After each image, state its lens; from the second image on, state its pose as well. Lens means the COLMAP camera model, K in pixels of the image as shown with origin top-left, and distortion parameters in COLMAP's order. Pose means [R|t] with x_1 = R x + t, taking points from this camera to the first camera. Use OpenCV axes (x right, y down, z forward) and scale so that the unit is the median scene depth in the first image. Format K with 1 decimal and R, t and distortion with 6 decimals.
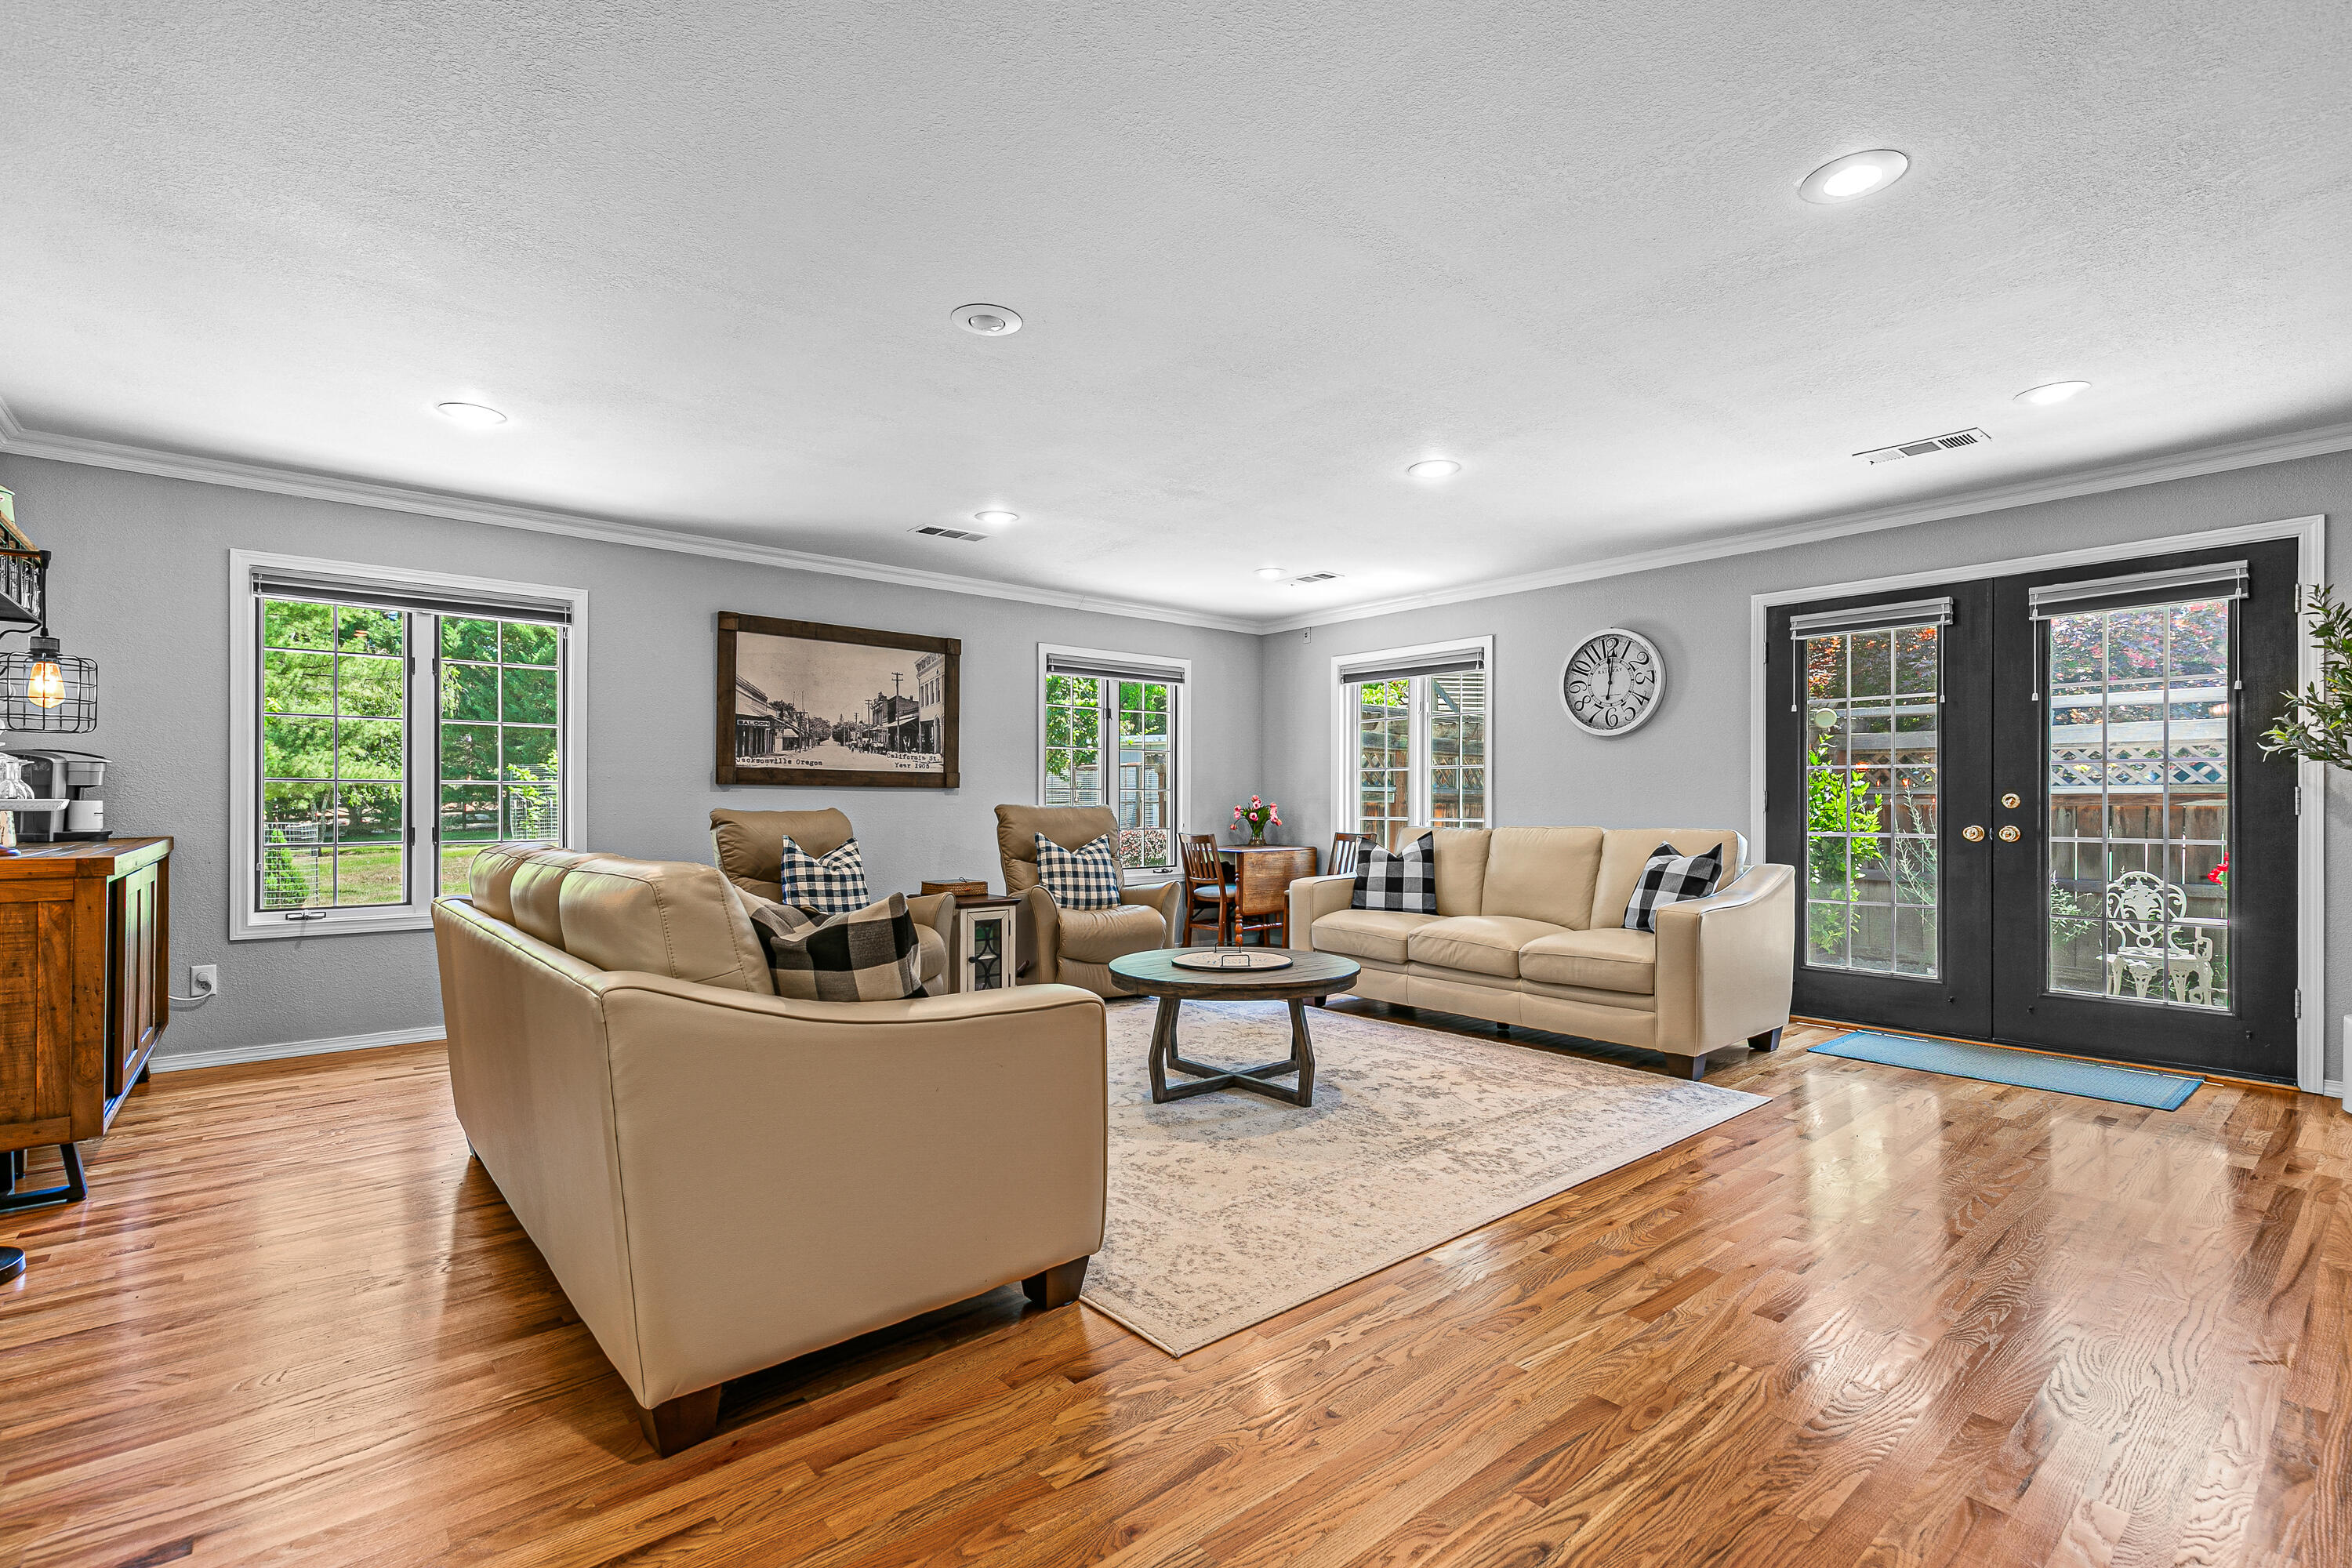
lens RADIAL K [[1070.8, 0, 1170.1], [0, 1070.8, 798.6], [0, 0, 1]] dist [0.008679, -0.001610]
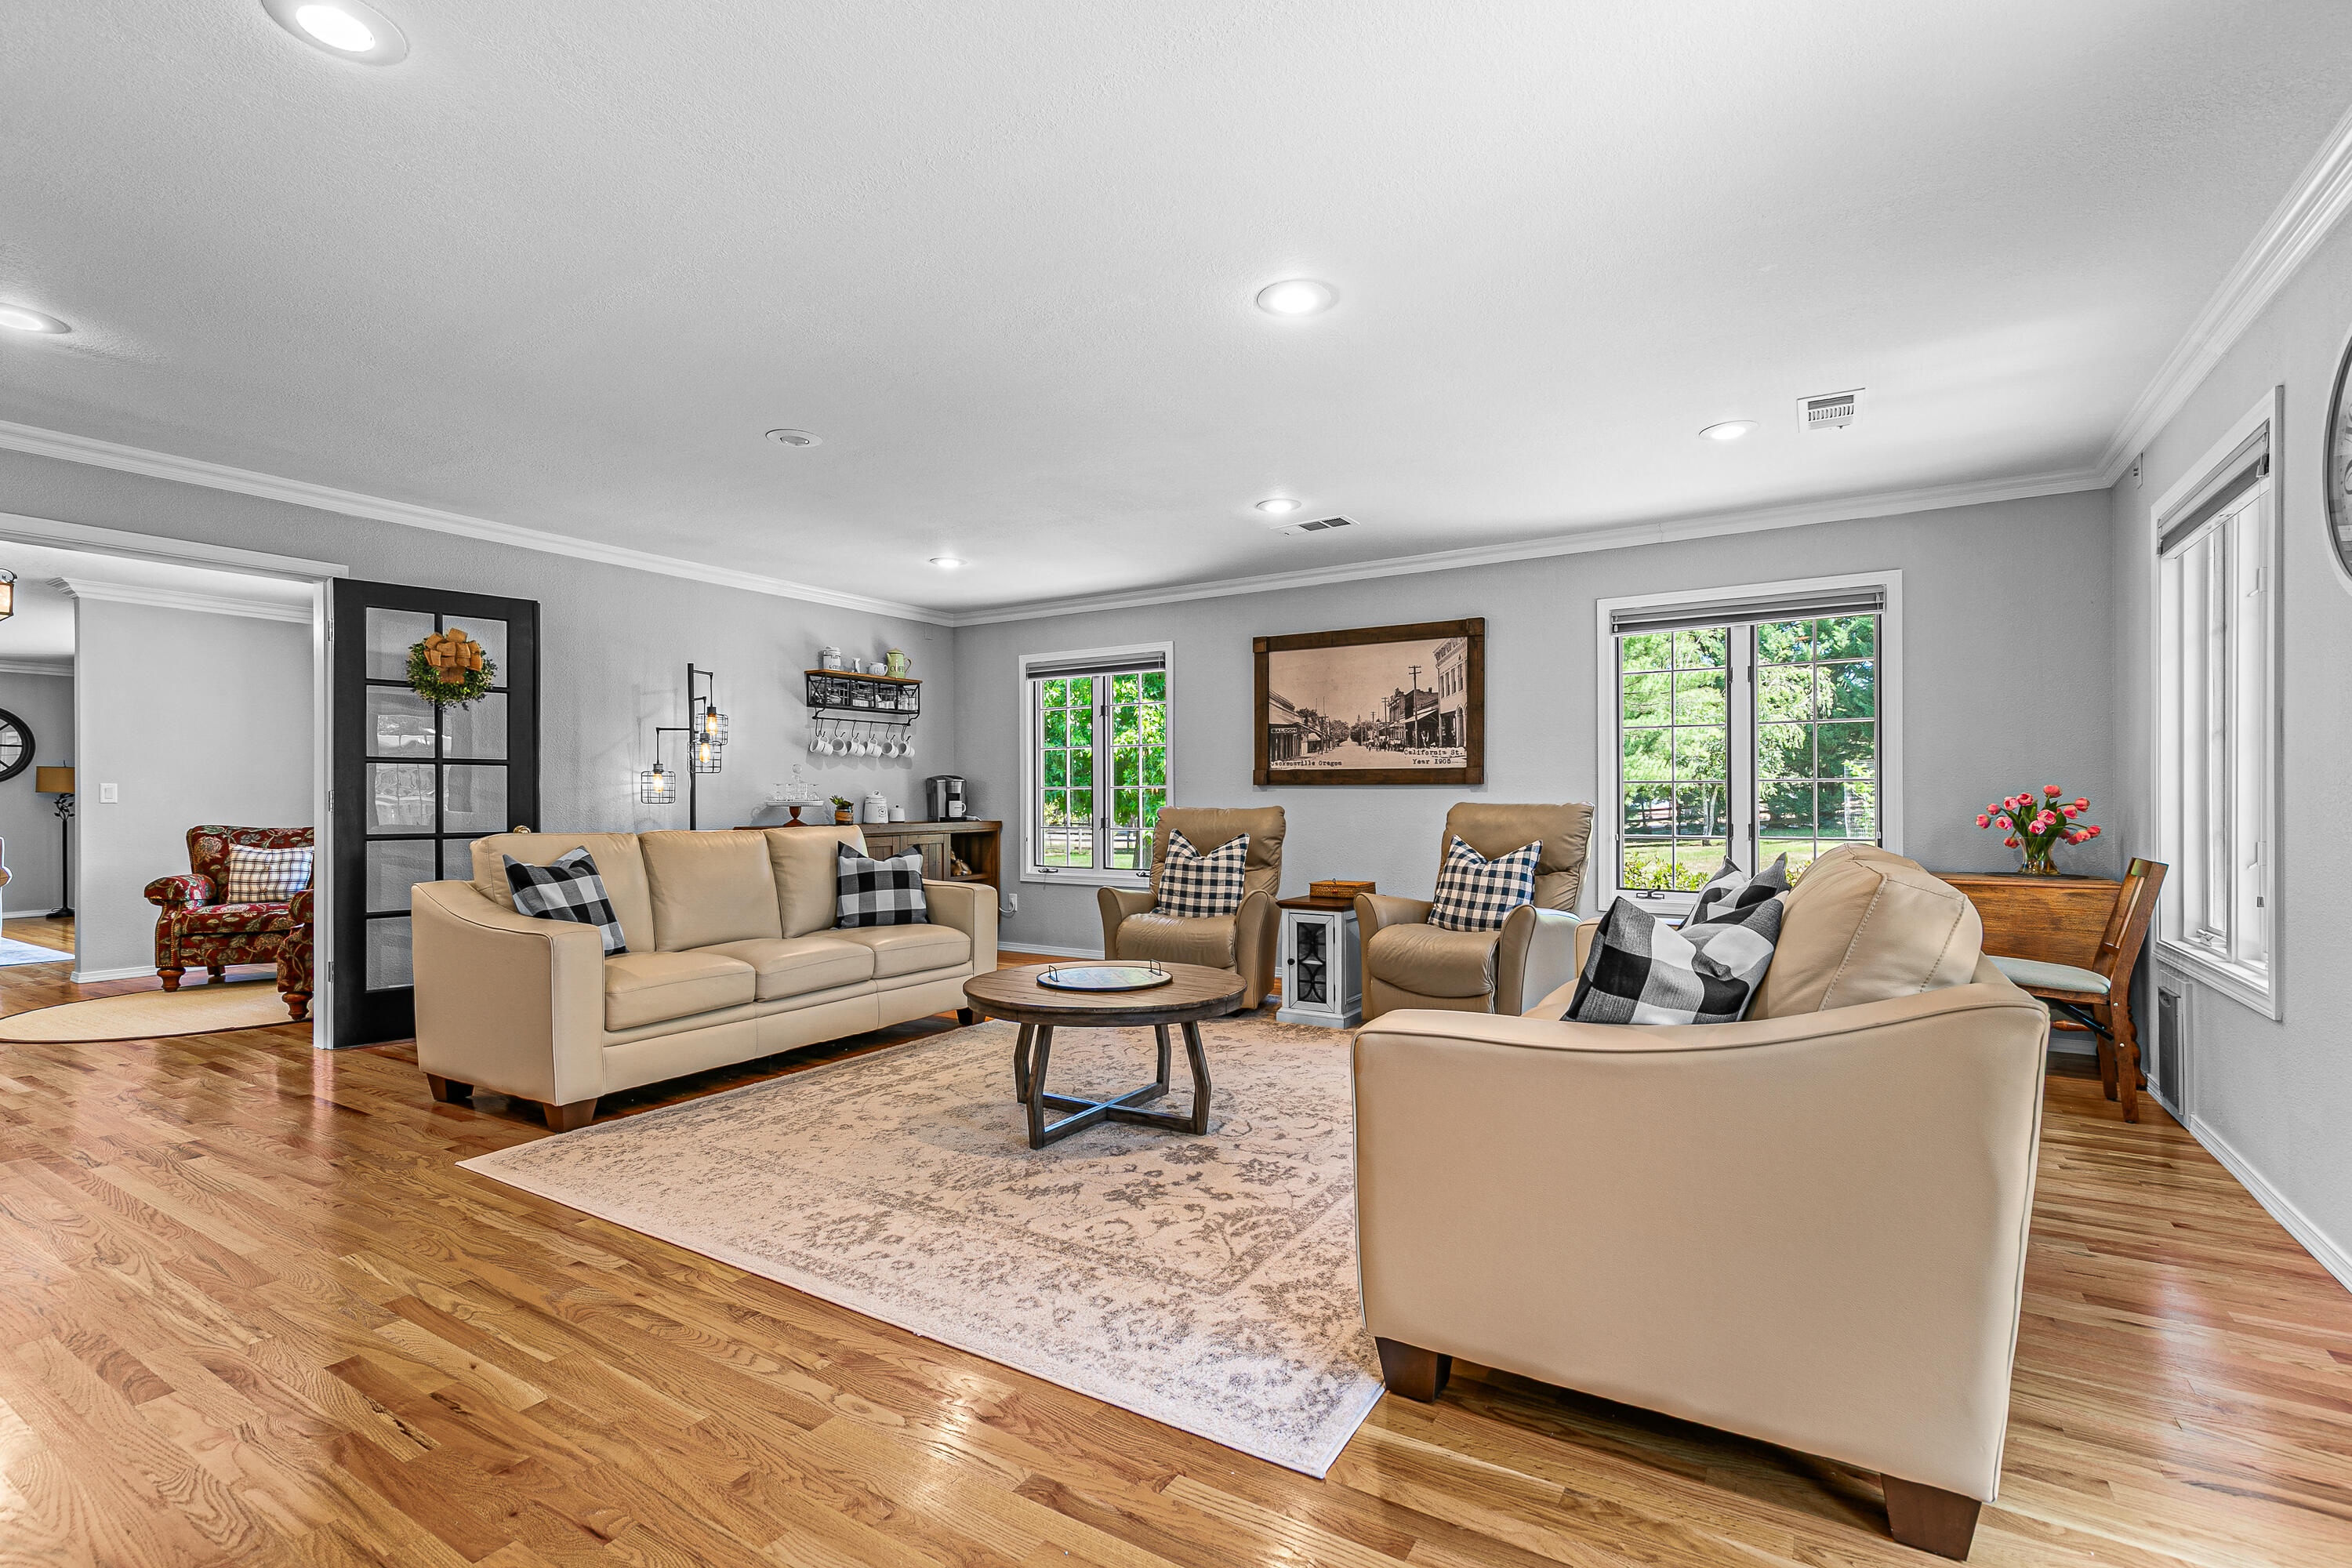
lens RADIAL K [[1070.8, 0, 1175.8], [0, 1070.8, 787.4], [0, 0, 1]] dist [0.008679, -0.001610]
pose [[0.306889, -0.014846, -0.951630, 0.654980], [0.005817, 0.999889, -0.013723, 0.004209], [0.951728, -0.001324, 0.306941, 0.552926]]
